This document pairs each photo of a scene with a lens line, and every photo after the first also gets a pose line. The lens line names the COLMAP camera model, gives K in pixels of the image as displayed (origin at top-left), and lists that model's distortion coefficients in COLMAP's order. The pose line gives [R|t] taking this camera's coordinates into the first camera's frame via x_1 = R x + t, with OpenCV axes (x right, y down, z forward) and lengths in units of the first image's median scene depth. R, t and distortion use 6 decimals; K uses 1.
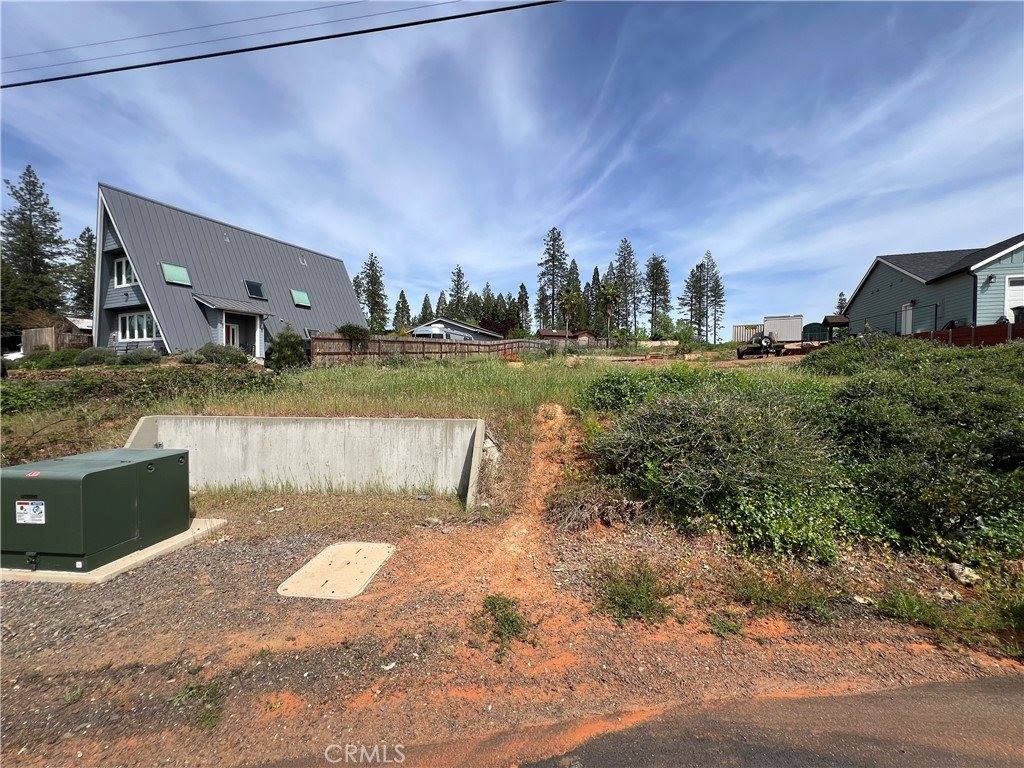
lens RADIAL K [[408.2, 0, 512.0], [0, 408.2, 384.0], [0, 0, 1]] dist [-0.000383, -0.000047]
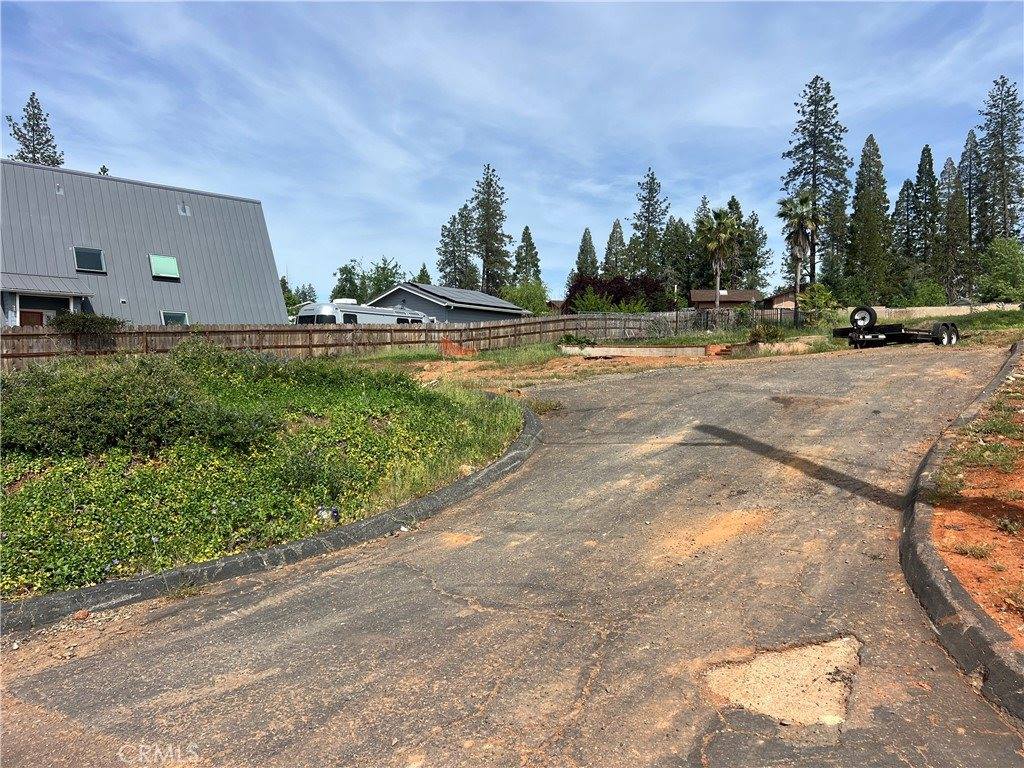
lens RADIAL K [[764.7, 0, 523.6], [0, 764.7, 387.0], [0, 0, 1]] dist [0.086796, -0.105520]
pose [[0.930436, 0.011296, -0.366279, 0.106552], [-0.012750, 0.999918, -0.001551, -0.003100], [0.366231, 0.006113, 0.930504, 0.003115]]
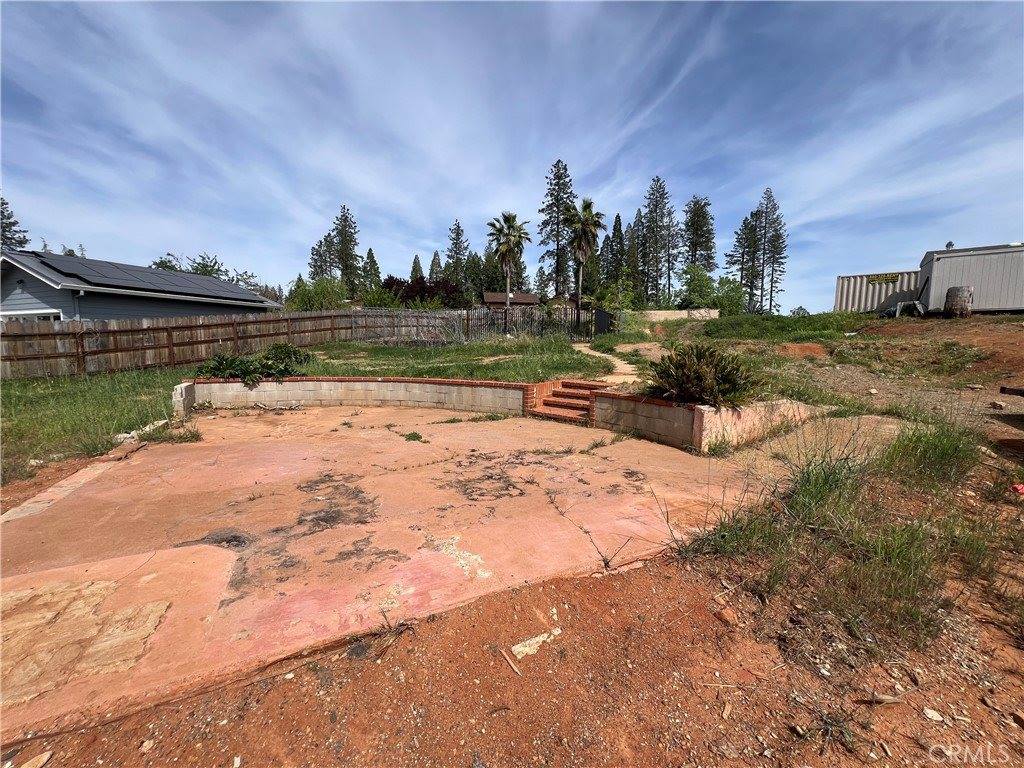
lens RADIAL K [[406.0, 0, 509.5], [0, 406.0, 385.9], [0, 0, 1]] dist [-0.001393, -0.000514]
pose [[0.995310, 0.010265, -0.096194, 0.077103], [-0.002418, 0.996684, 0.081331, -0.020010], [0.096710, -0.080717, 0.992034, 0.176977]]
